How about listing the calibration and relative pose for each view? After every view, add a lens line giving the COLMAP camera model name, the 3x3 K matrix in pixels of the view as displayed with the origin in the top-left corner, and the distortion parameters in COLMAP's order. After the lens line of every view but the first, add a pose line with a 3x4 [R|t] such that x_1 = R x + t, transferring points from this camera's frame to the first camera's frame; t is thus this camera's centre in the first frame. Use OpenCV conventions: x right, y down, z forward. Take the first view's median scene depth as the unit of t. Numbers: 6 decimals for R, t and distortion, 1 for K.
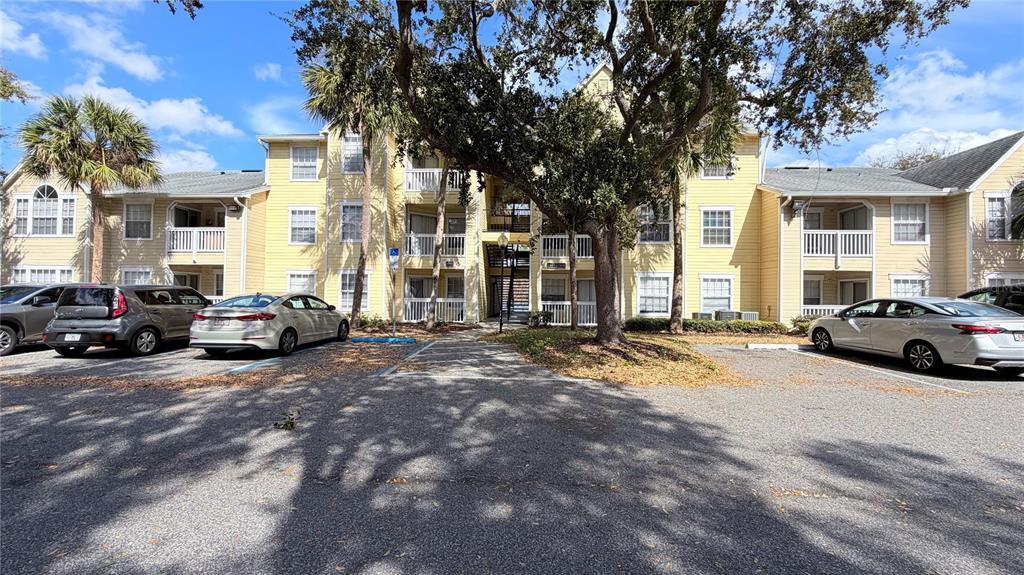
lens RADIAL K [[408.7, 0, 512.9], [0, 408.7, 287.9], [0, 0, 1]] dist [0.000109, -0.000218]
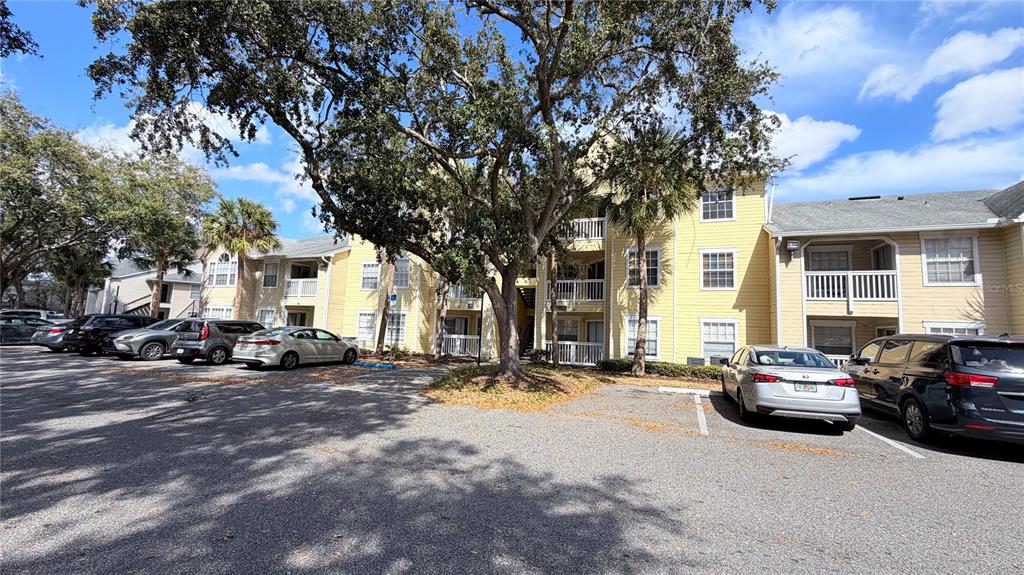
lens RADIAL K [[408.7, 0, 510.8], [0, 408.7, 287.8], [0, 0, 1]] dist [0.000109, -0.000218]
pose [[0.946338, -0.009179, -0.323049, 0.381148], [-0.021513, 0.995590, -0.091309, -0.006603], [0.322462, 0.093359, 0.941967, -0.082395]]
